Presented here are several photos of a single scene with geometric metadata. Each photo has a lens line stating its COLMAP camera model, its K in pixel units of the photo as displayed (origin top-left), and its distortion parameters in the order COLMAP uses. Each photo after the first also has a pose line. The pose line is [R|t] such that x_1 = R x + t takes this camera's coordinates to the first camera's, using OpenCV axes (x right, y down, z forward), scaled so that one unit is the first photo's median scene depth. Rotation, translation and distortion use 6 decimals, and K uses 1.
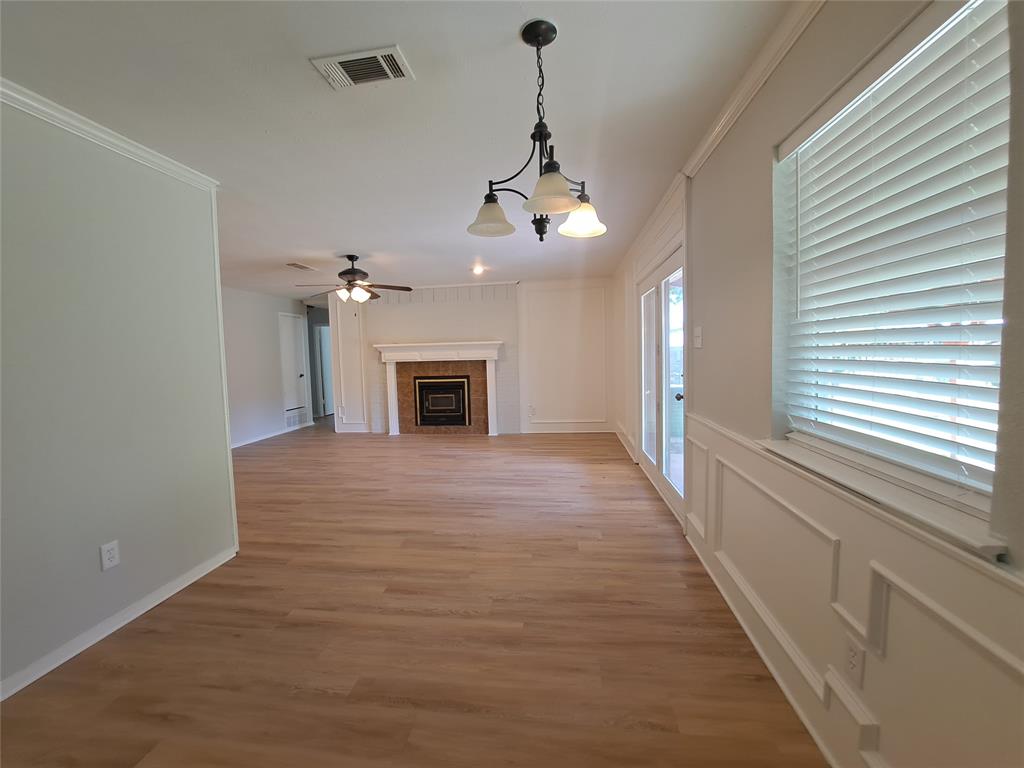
lens RADIAL K [[407.9, 0, 500.9], [0, 407.9, 383.9], [0, 0, 1]] dist [-0.016624, -0.000289]
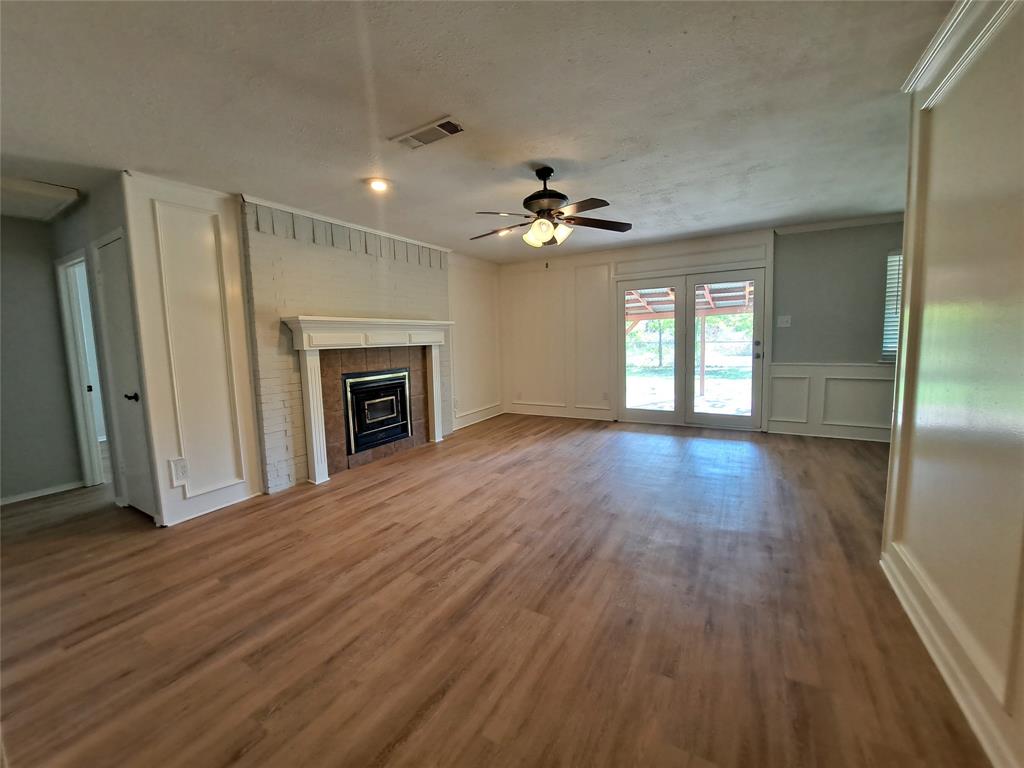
lens RADIAL K [[407.9, 0, 499.7], [0, 407.9, 381.9], [0, 0, 1]] dist [-0.016624, -0.000289]
pose [[0.387405, -0.080668, 0.918373, -0.672342], [0.088597, 0.994811, 0.050009, -0.016170], [-0.917642, 0.061992, 0.392542, 0.563629]]
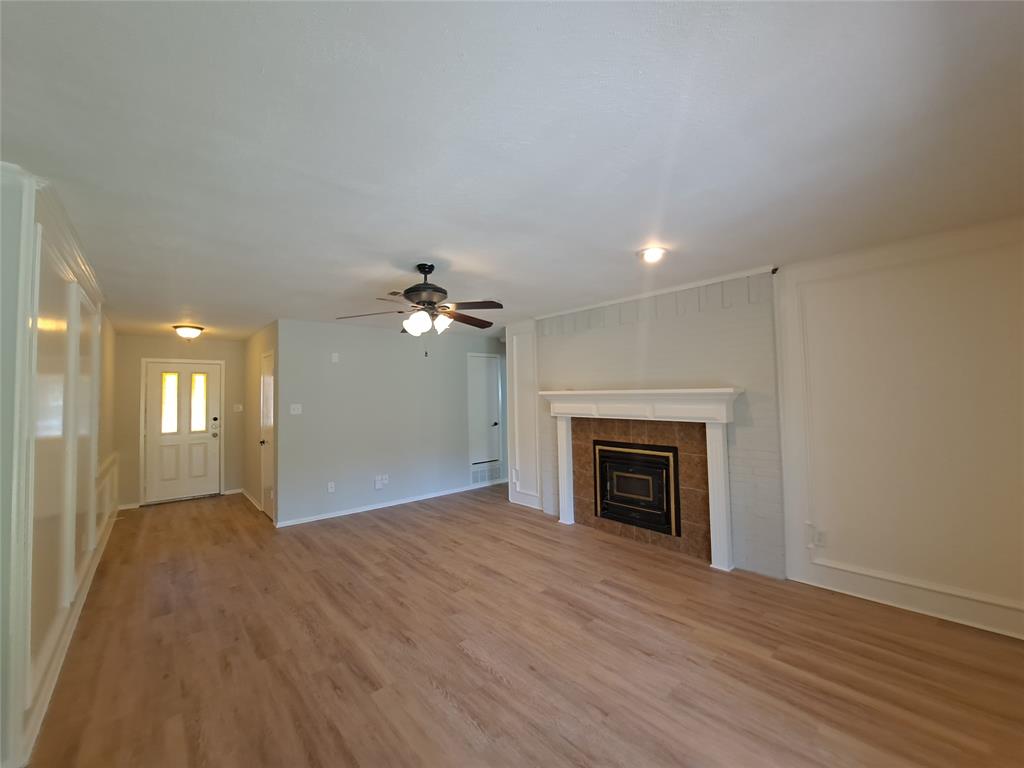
lens RADIAL K [[407.9, 0, 504.1], [0, 407.9, 379.7], [0, 0, 1]] dist [-0.016624, -0.000289]
pose [[0.757098, -0.009479, -0.653232, 0.108220], [-0.051134, 0.995967, -0.073717, -0.059331], [0.651297, 0.089213, 0.753561, 0.405162]]
